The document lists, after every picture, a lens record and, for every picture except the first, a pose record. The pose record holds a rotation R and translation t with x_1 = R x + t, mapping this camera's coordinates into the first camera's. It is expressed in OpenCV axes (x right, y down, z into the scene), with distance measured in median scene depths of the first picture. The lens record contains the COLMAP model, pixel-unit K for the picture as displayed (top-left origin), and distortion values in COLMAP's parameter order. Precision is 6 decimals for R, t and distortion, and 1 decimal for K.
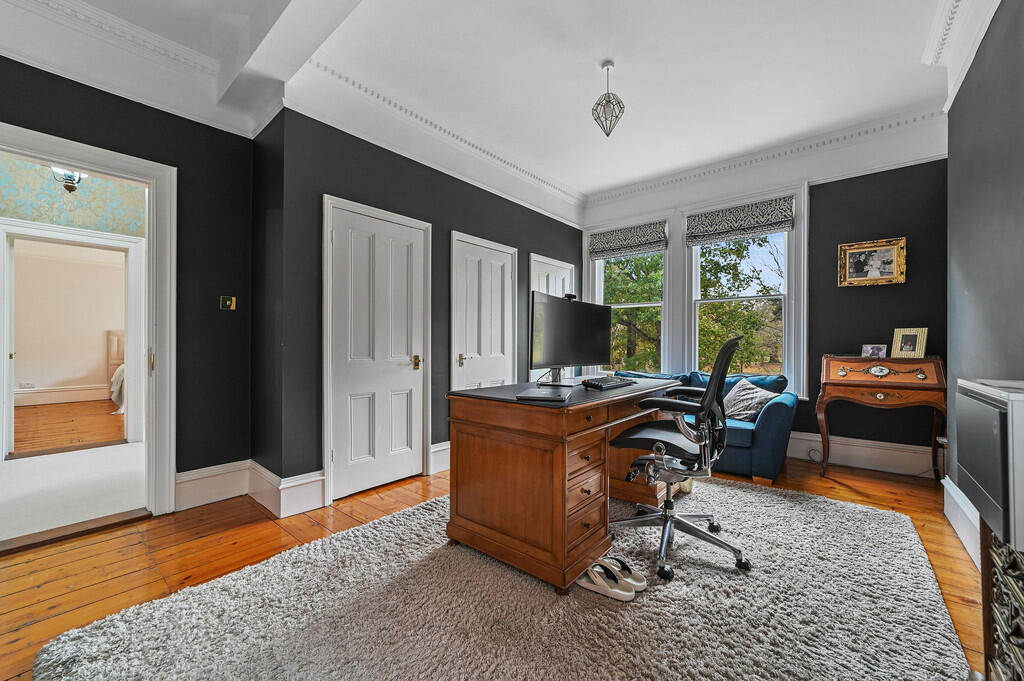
lens RADIAL K [[398.2, 0, 510.9], [0, 398.2, 345.0], [0, 0, 1]] dist [-0.017711, 0.001563]
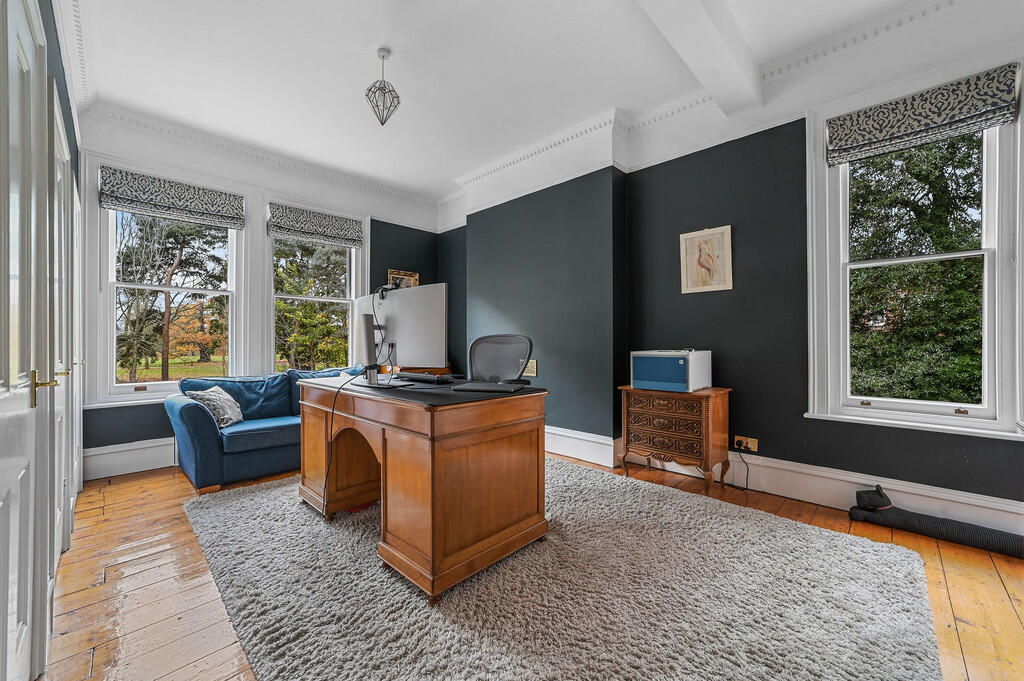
lens RADIAL K [[398.2, 0, 510.9], [0, 398.2, 339.4], [0, 0, 1]] dist [-0.017711, 0.001563]
pose [[0.061529, 0.001363, 0.998104, -0.514301], [0.005143, 0.999985, -0.001682, -0.002026], [-0.998092, 0.005237, 0.061521, 0.459751]]
